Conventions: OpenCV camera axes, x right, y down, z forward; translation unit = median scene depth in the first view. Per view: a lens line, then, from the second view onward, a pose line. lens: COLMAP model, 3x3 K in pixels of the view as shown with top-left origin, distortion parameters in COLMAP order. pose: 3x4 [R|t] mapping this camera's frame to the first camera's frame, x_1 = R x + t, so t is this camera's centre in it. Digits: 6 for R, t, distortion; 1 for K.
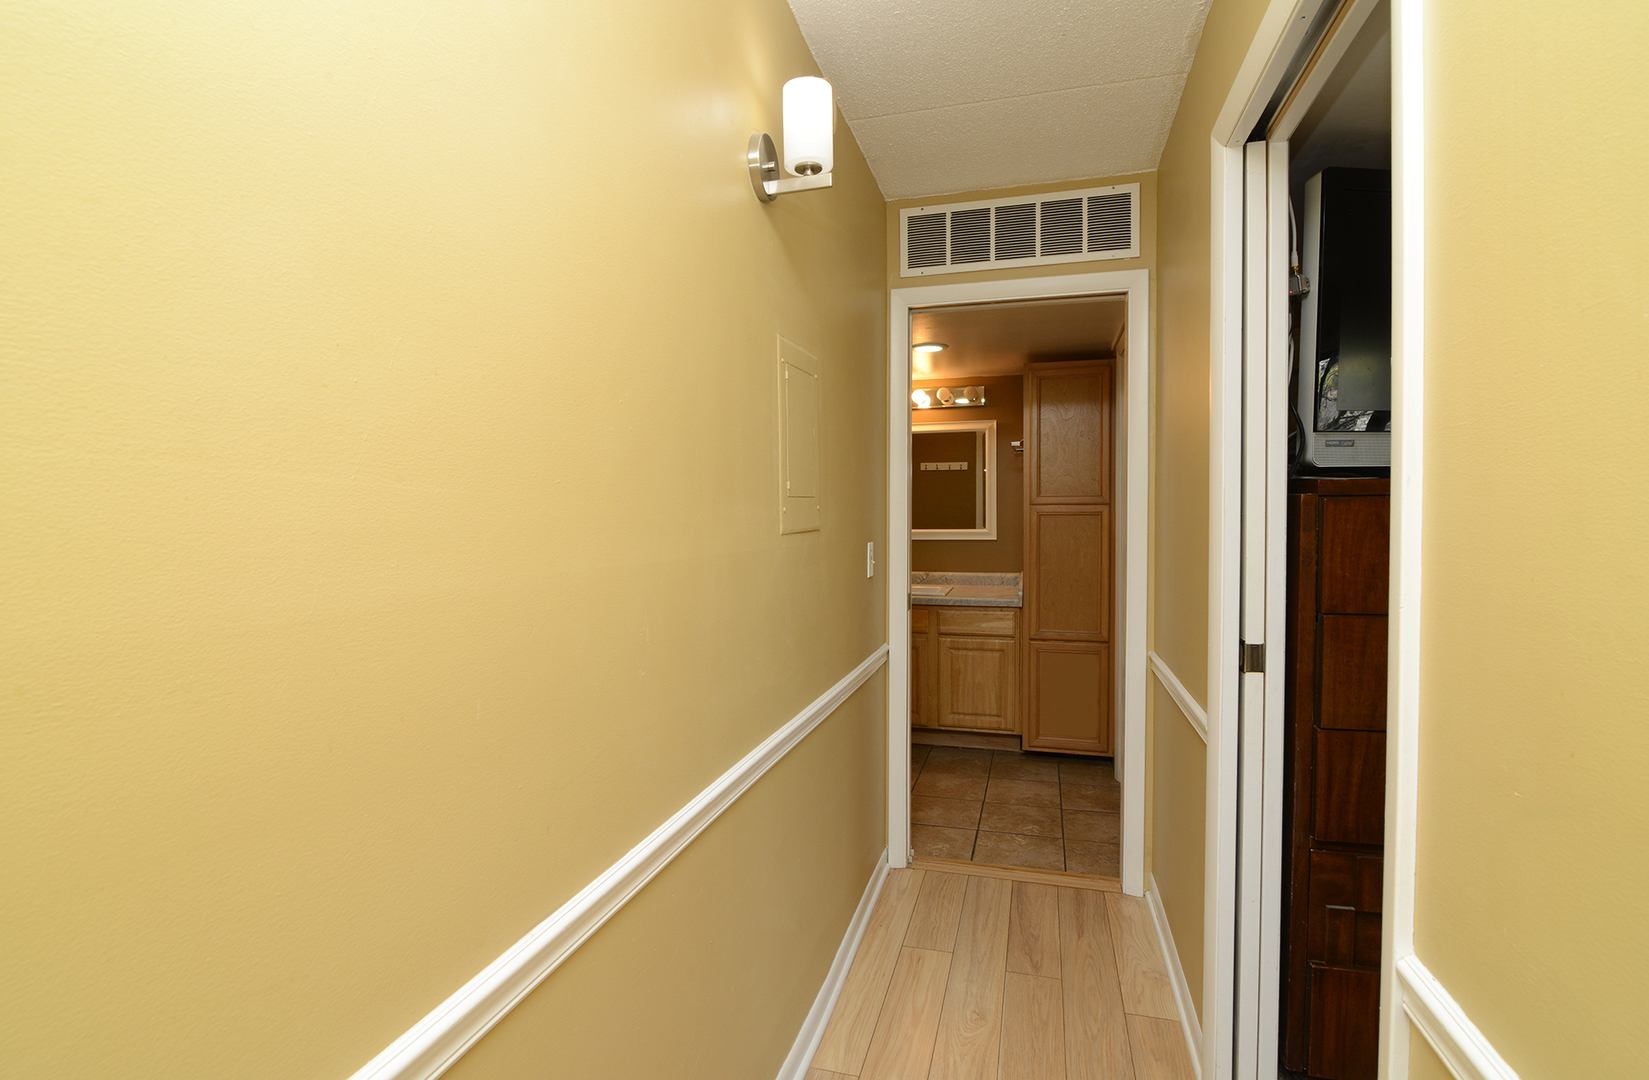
lens RADIAL K [[753.3, 0, 823.3], [0, 753.3, 538.3], [0, 0, 1]] dist [-0.022969, -0.000657]
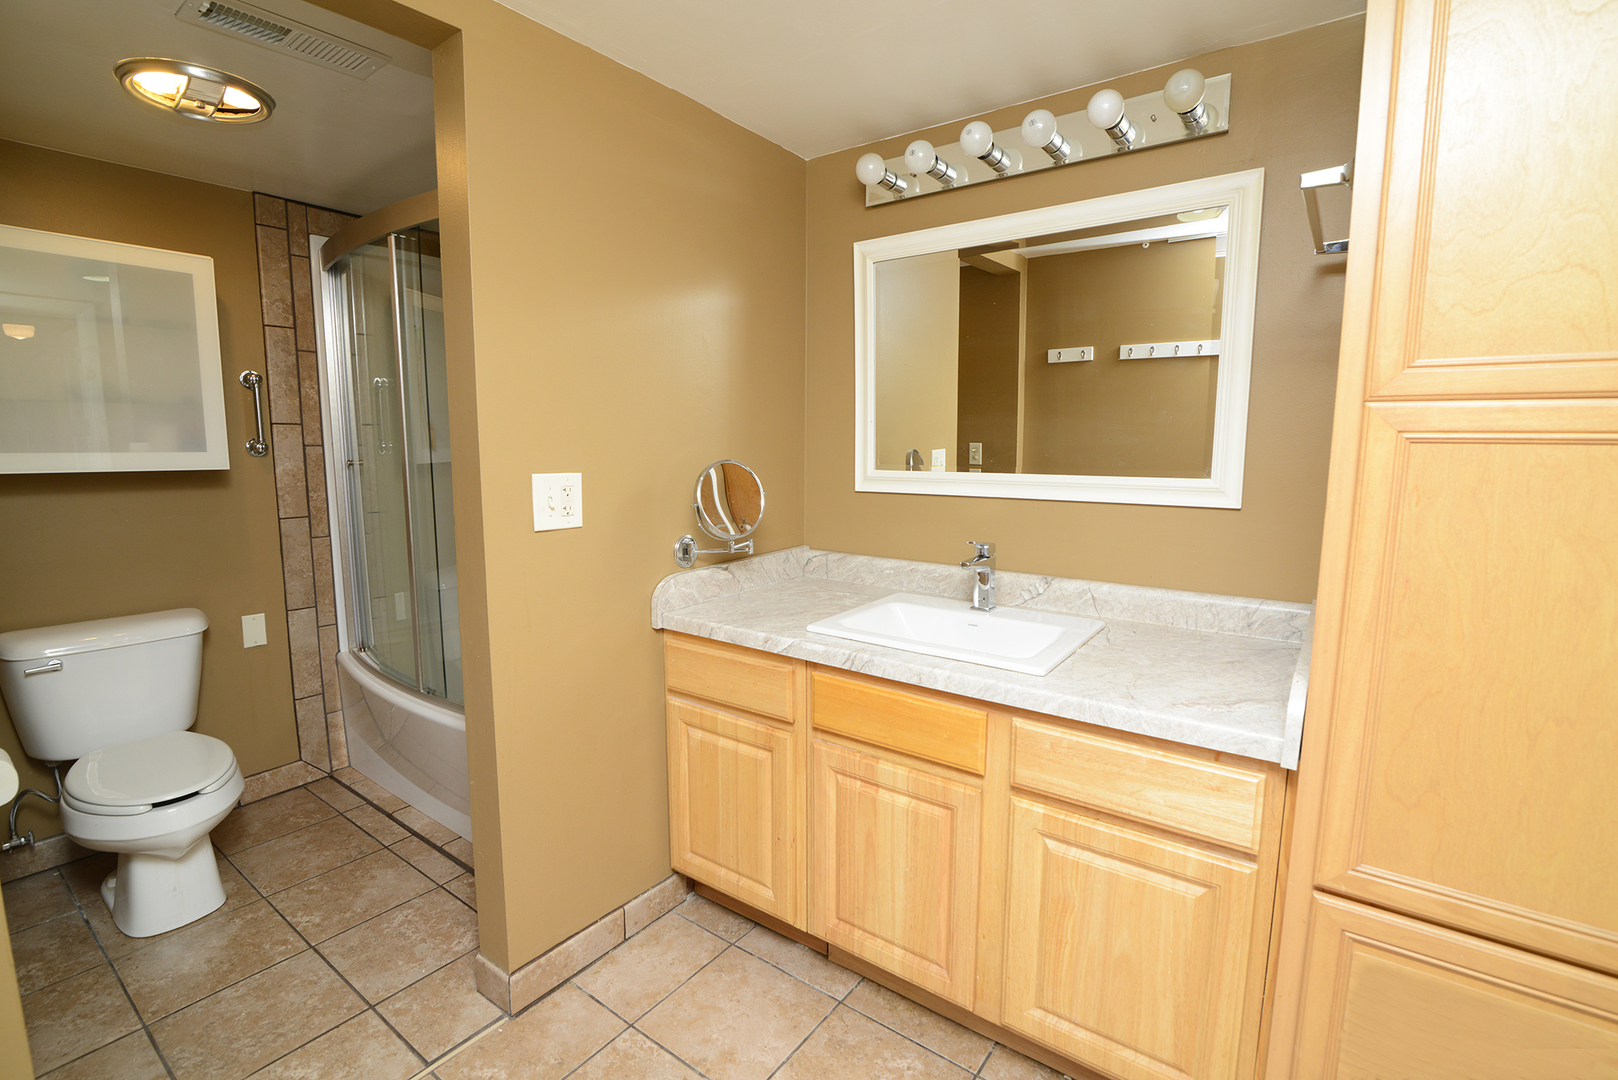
lens RADIAL K [[741.4, 0, 803.3], [0, 741.4, 540.0], [0, 0, 1]] dist [-0.022397, 0.001479]
pose [[0.933735, 0.055235, -0.353678, 0.180557], [-0.020638, 0.994687, 0.100858, -0.017146], [0.357369, -0.086875, 0.929914, 0.672497]]
